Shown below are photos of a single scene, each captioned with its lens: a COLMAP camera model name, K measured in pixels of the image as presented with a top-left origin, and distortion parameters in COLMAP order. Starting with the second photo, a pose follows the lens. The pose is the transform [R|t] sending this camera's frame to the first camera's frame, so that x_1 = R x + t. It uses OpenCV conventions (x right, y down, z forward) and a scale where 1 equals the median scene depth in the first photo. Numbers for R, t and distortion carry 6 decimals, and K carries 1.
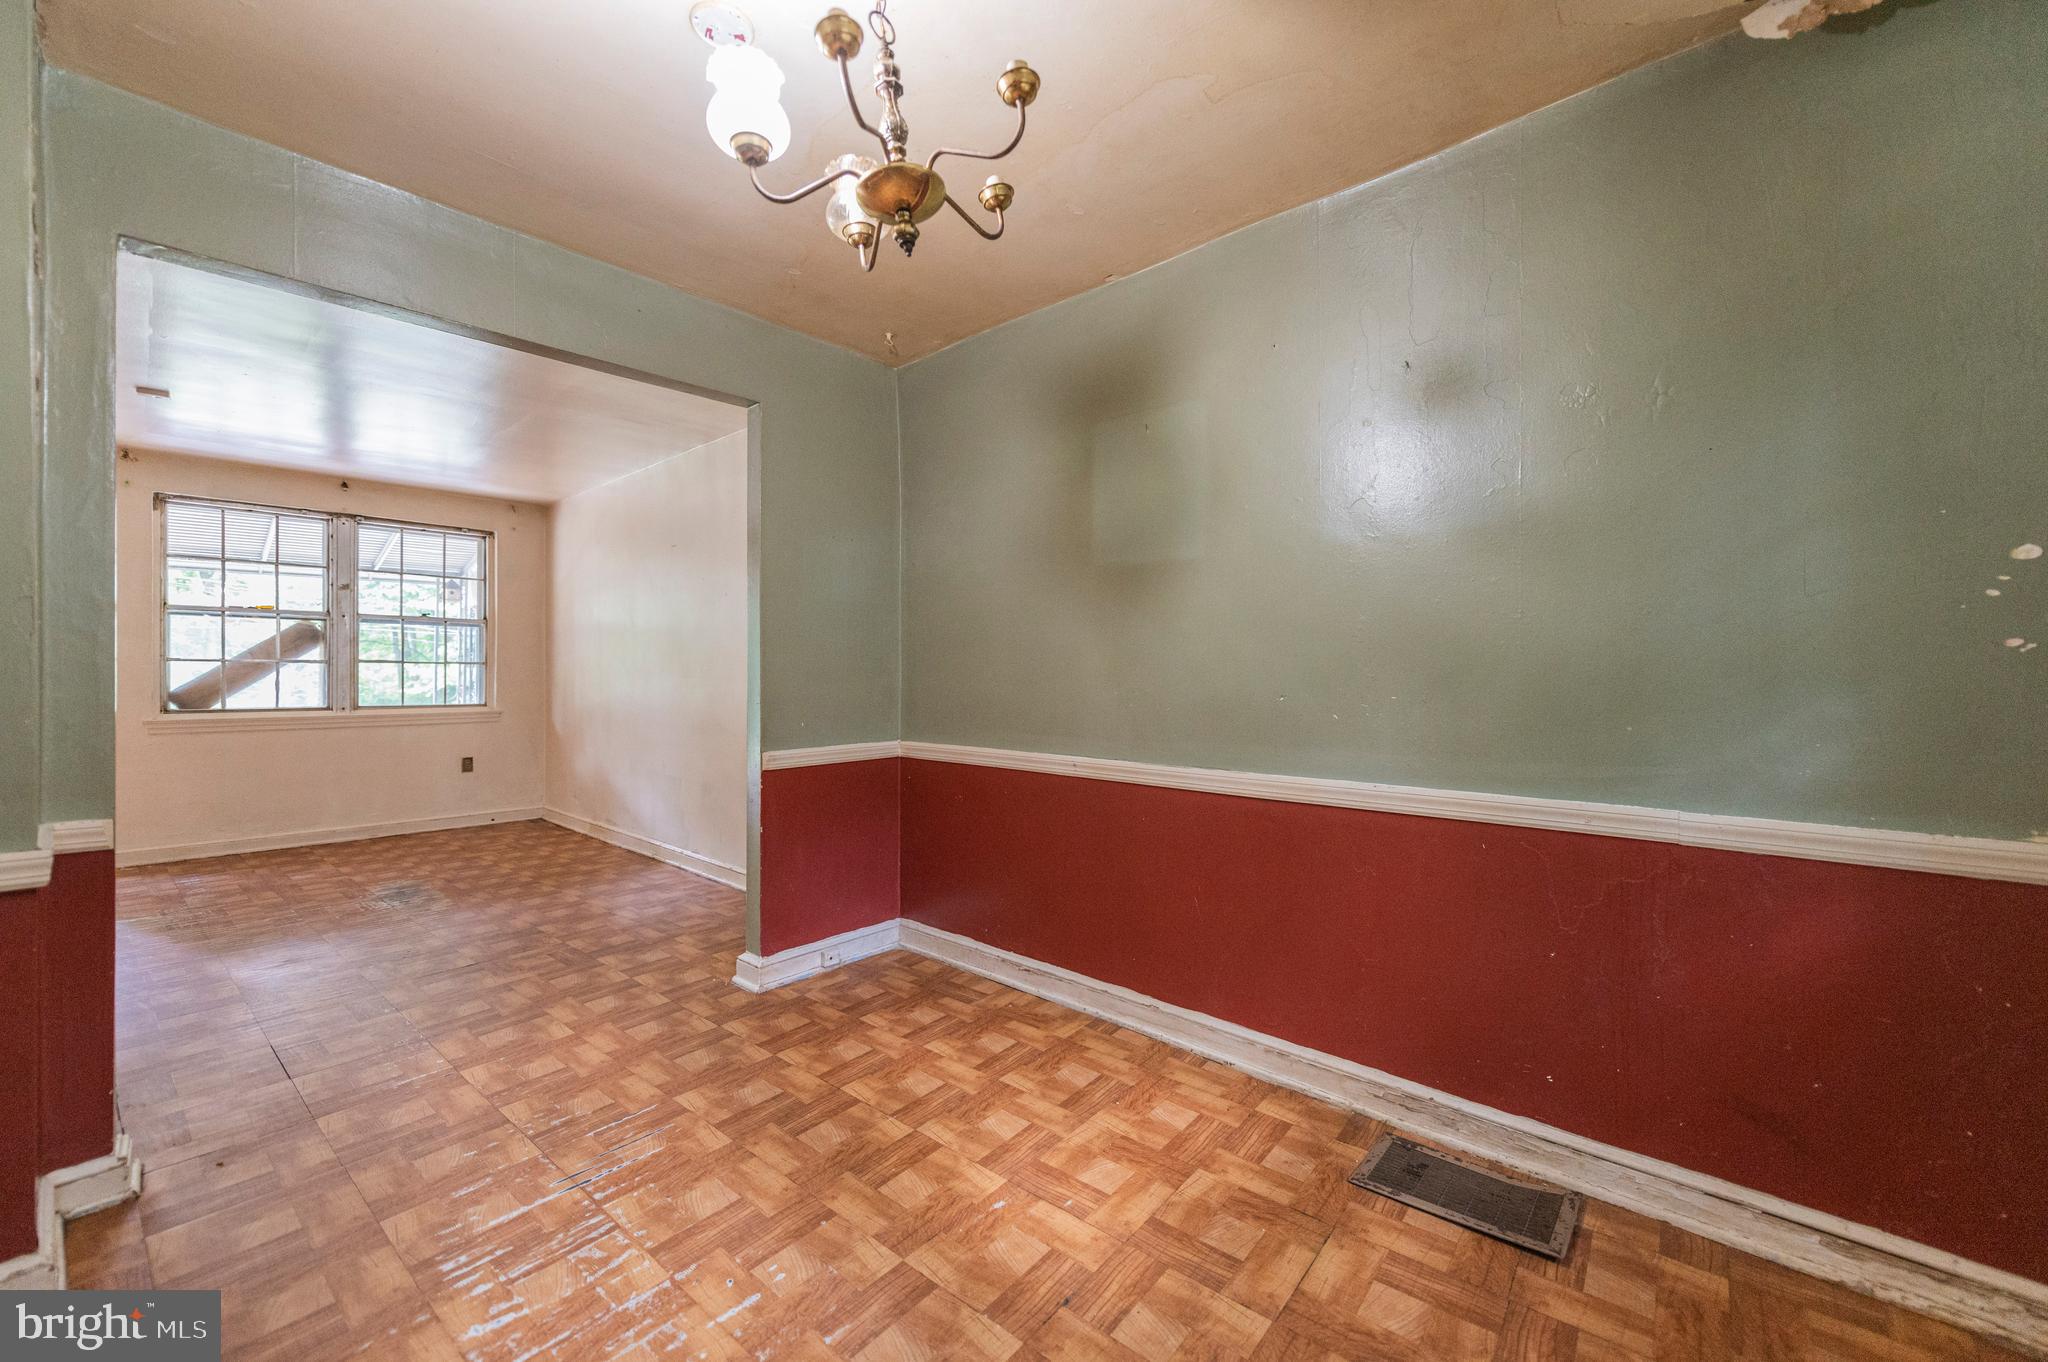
lens RADIAL K [[803.5, 0, 1033.6], [0, 803.5, 677.0], [0, 0, 1]] dist [0.023427, -0.007133]
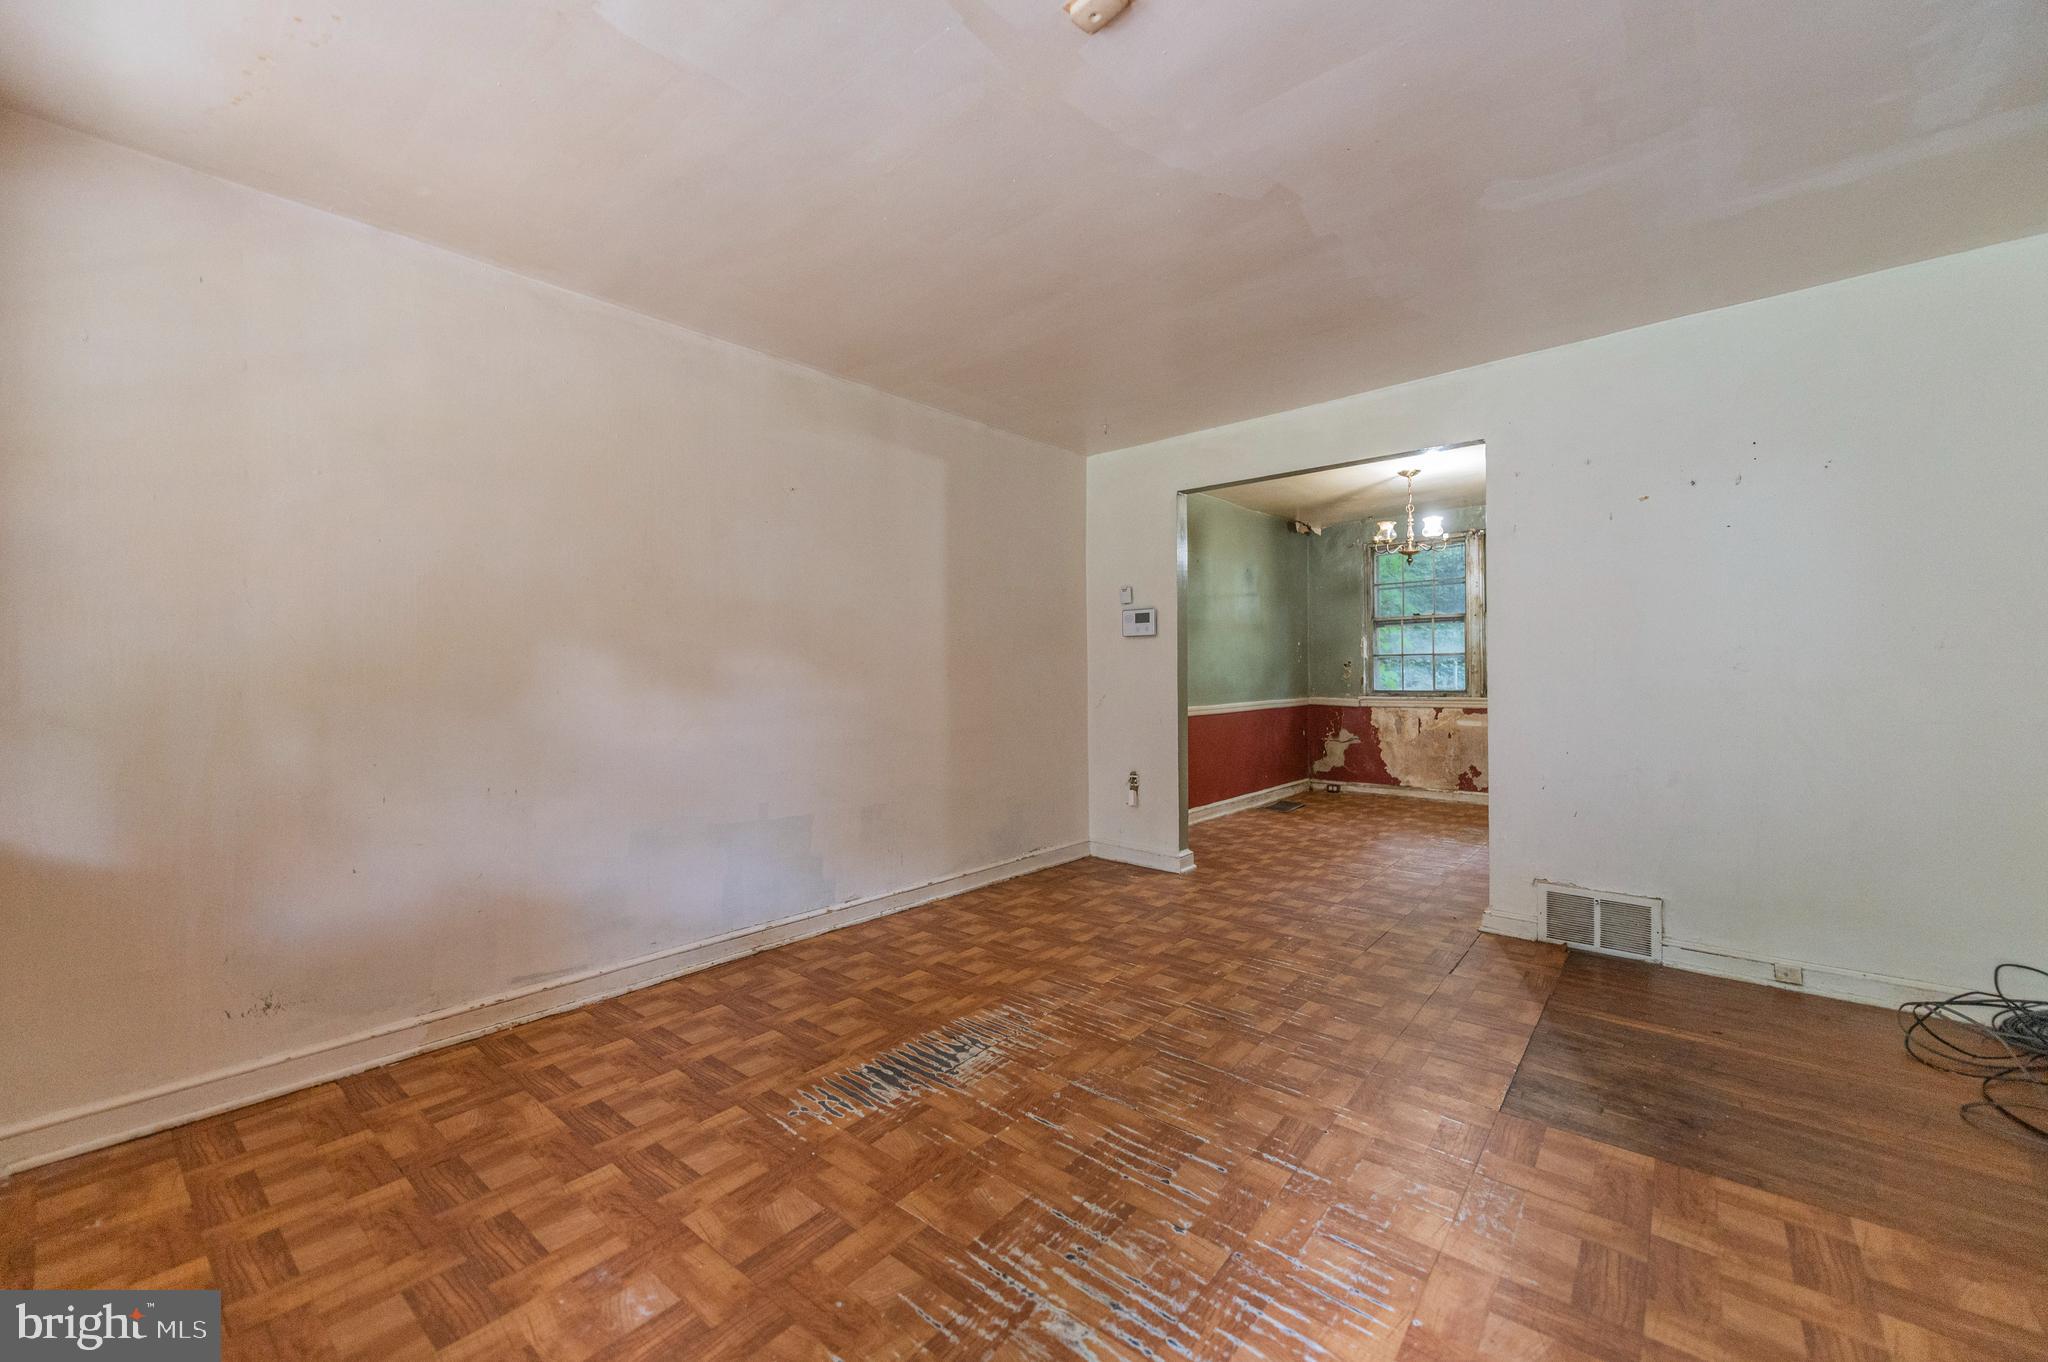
lens RADIAL K [[803.5, 0, 1033.6], [0, 803.5, 677.0], [0, 0, 1]] dist [0.023427, -0.007133]
pose [[-0.009695, -0.010137, 0.999902, -1.085495], [0.014056, 0.999848, 0.010272, -0.002382], [-0.999854, 0.014155, -0.009552, 0.753900]]
